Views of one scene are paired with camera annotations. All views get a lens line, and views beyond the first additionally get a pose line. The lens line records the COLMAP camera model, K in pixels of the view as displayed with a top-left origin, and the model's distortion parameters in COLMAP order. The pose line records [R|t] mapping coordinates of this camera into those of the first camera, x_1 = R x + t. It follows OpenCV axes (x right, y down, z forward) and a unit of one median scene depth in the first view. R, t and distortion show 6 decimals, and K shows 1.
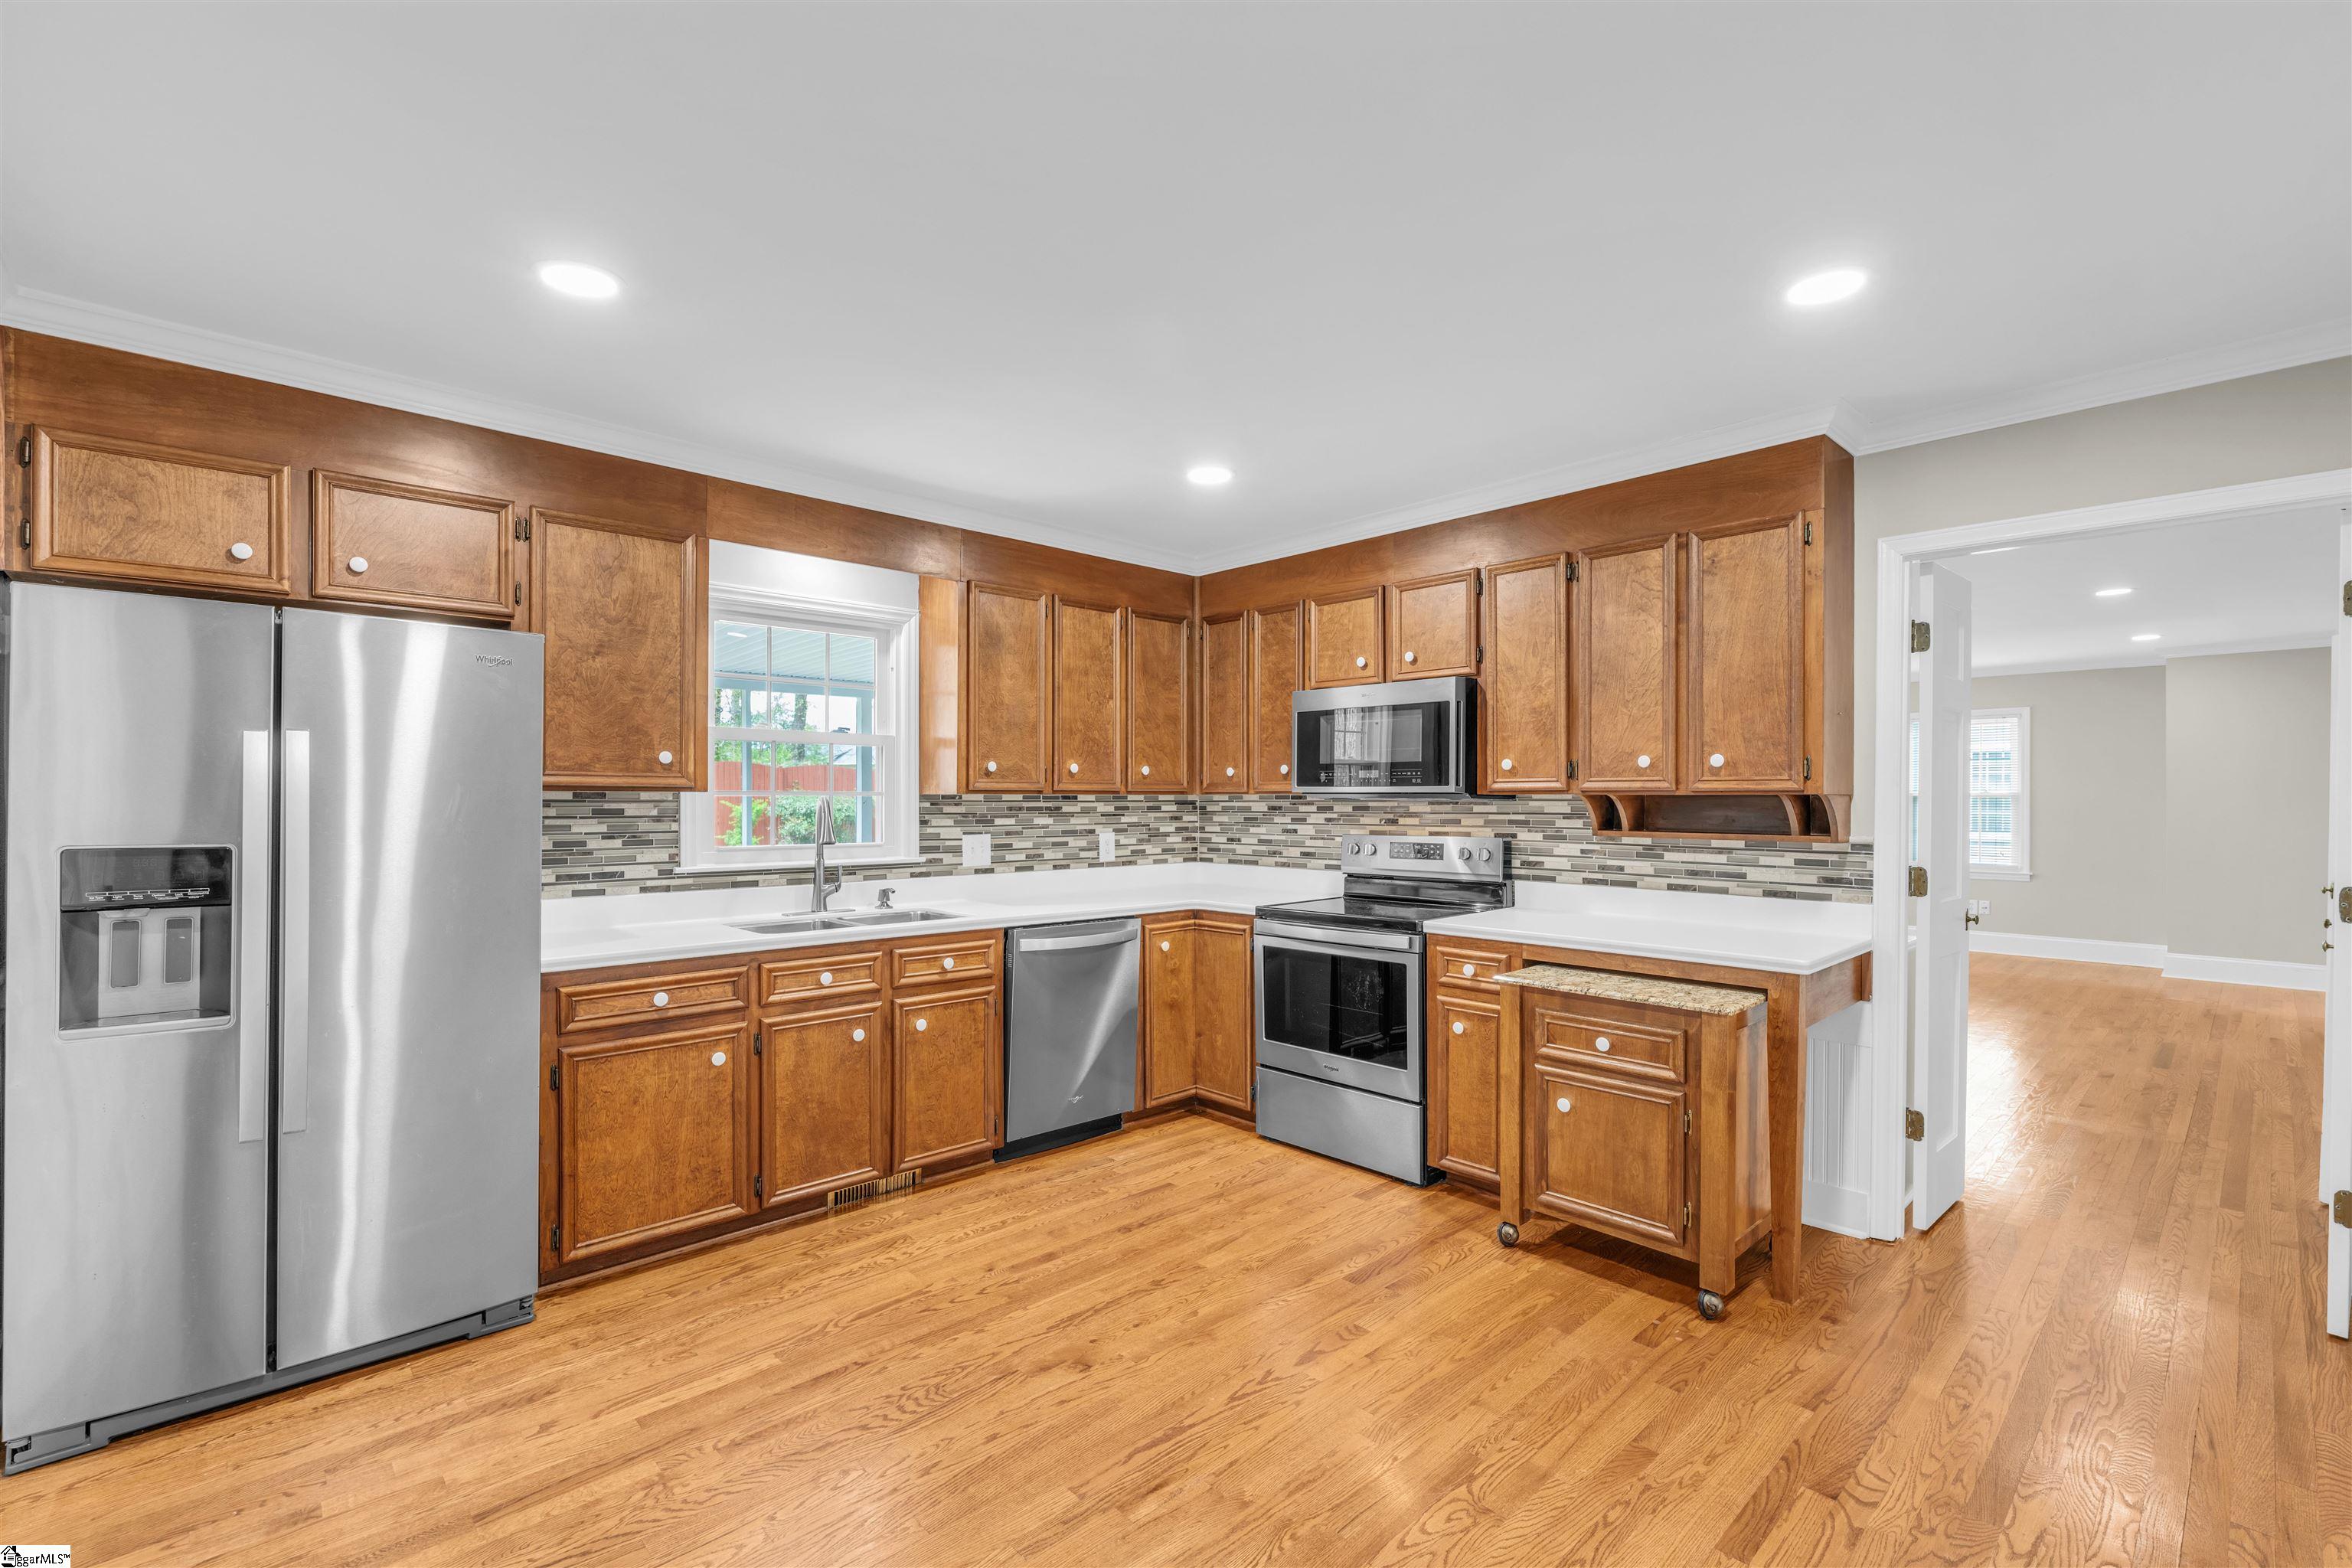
lens RADIAL K [[1031.5, 0, 1180.7], [0, 1031.5, 792.8], [0, 0, 1]] dist [-0.004280, -0.000695]
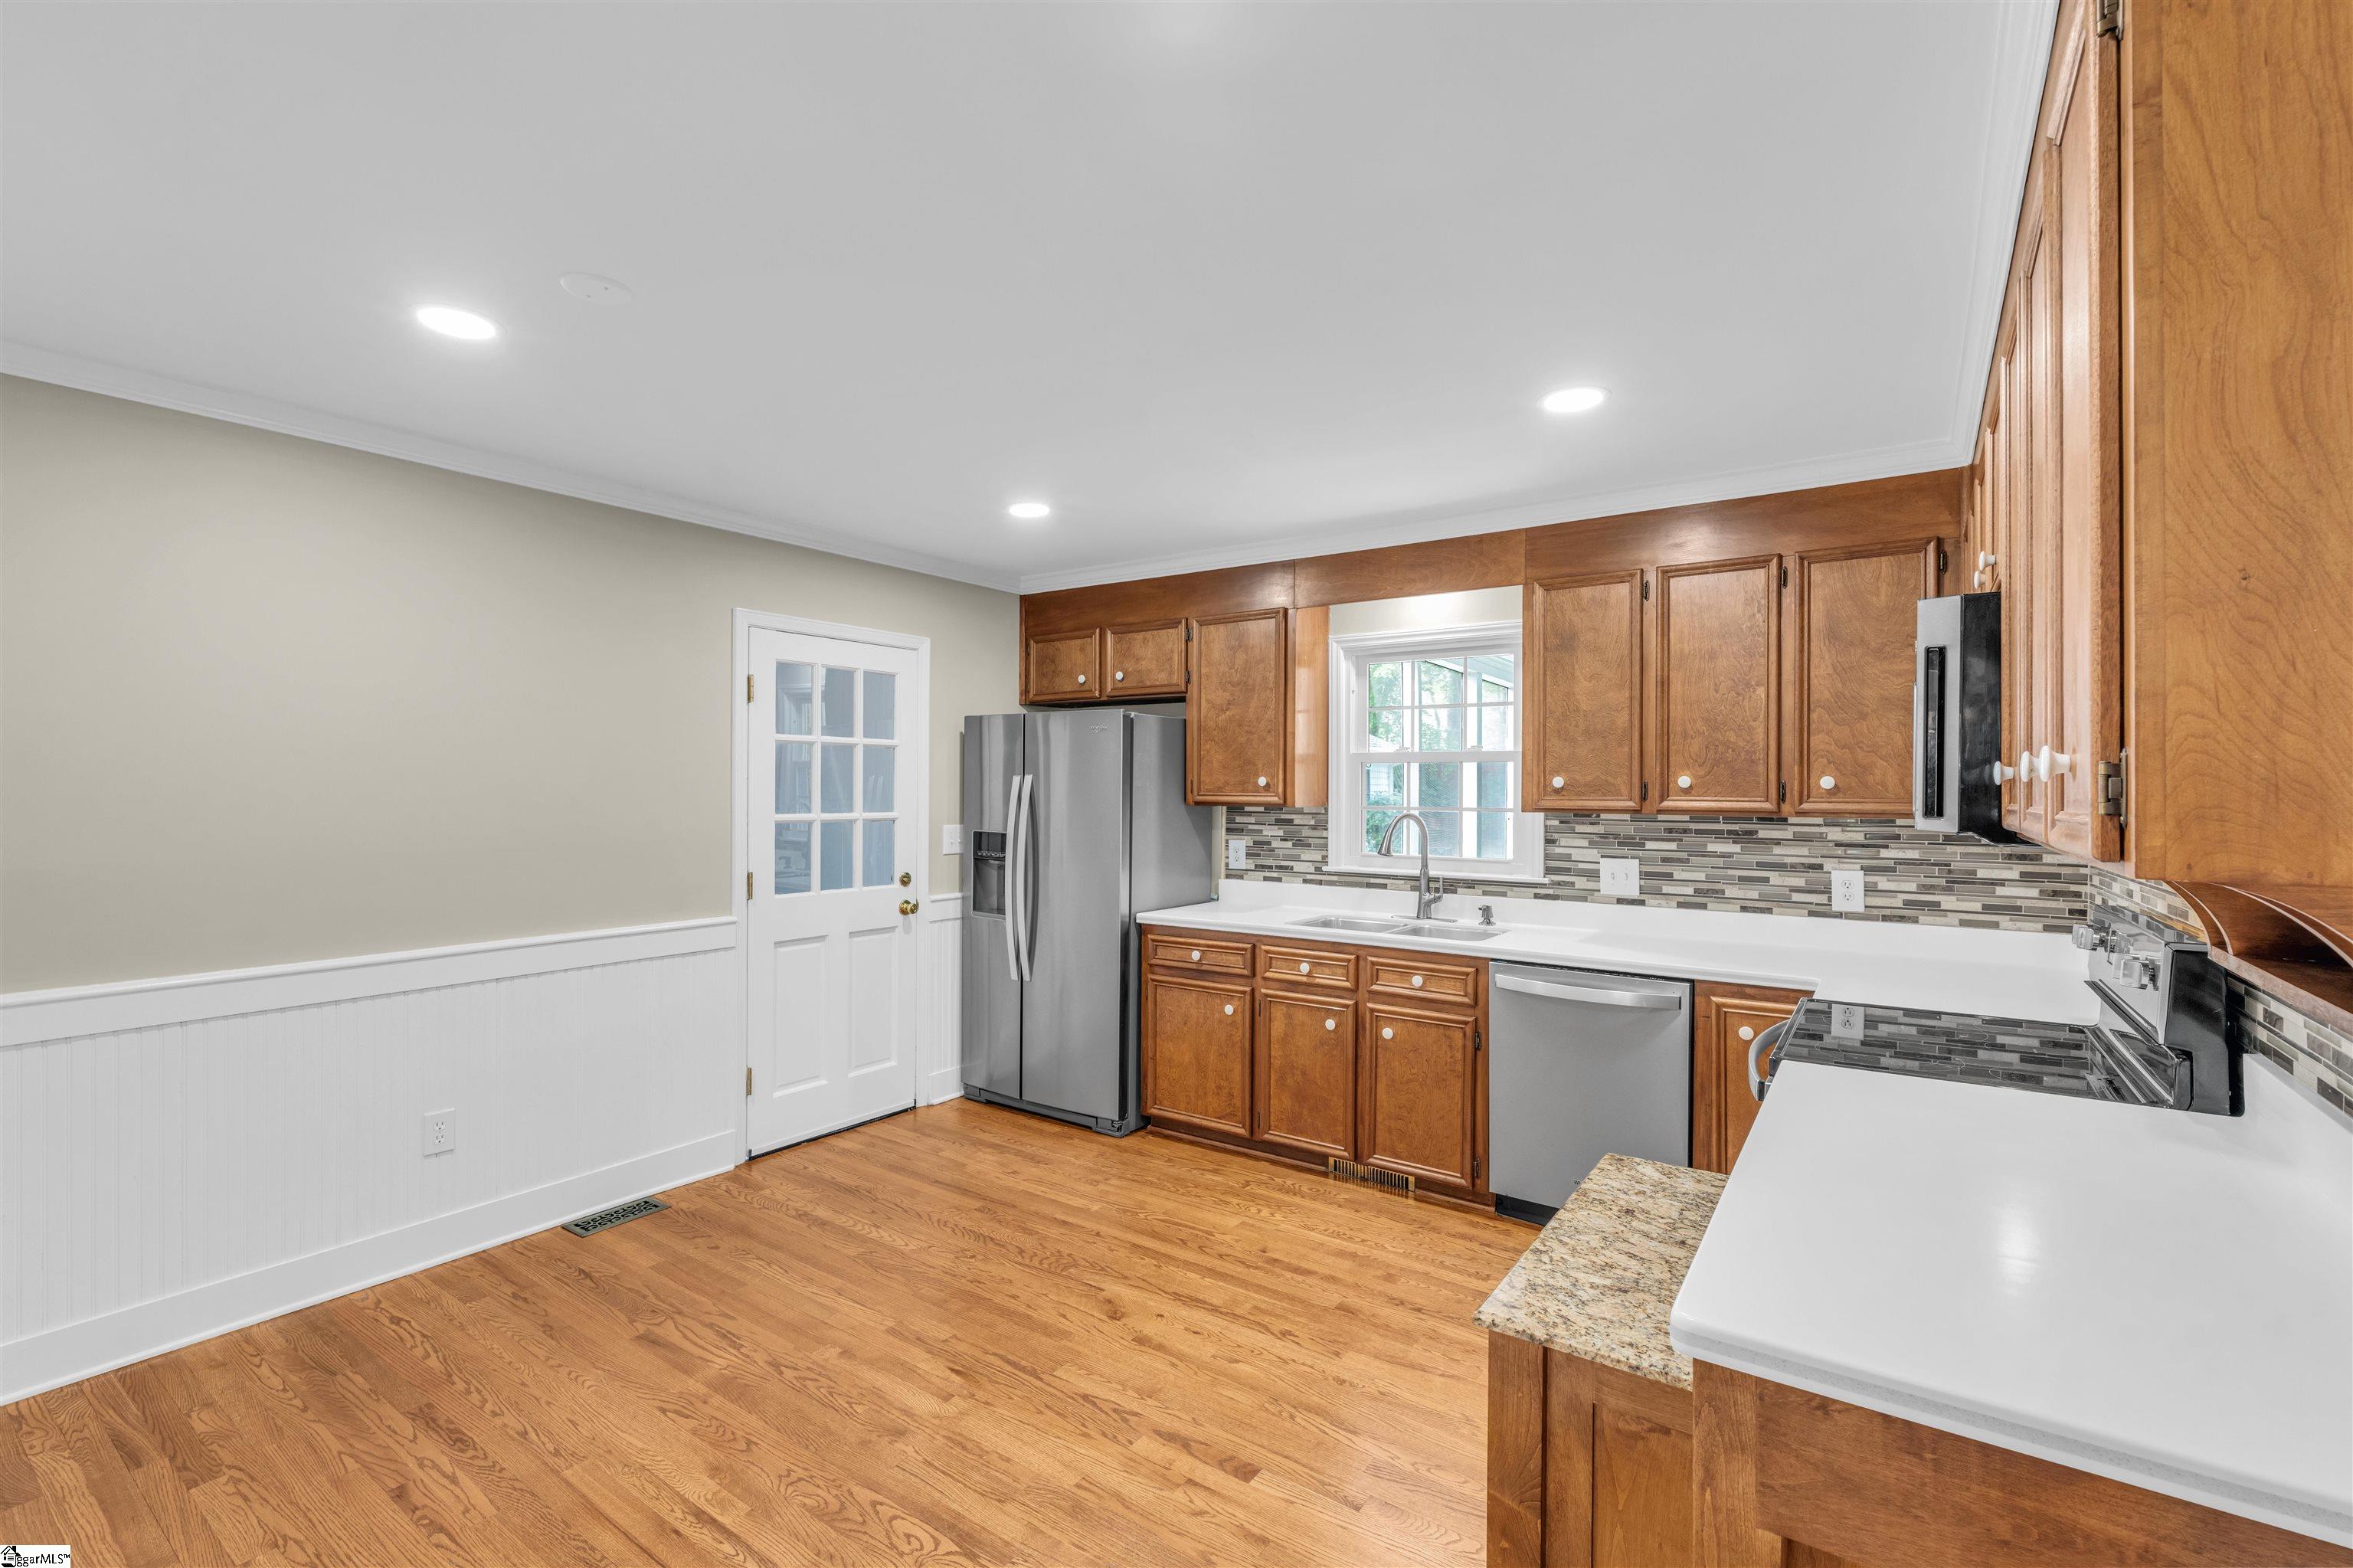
lens RADIAL K [[1032.0, 0, 1181.2], [0, 1032.0, 792.8], [0, 0, 1]] dist [-0.004280, -0.000695]
pose [[0.200345, 0.003574, -0.979719, 0.665958], [-0.000582, 0.999994, 0.003529, -0.020572], [0.979725, -0.000136, 0.200346, 0.534278]]
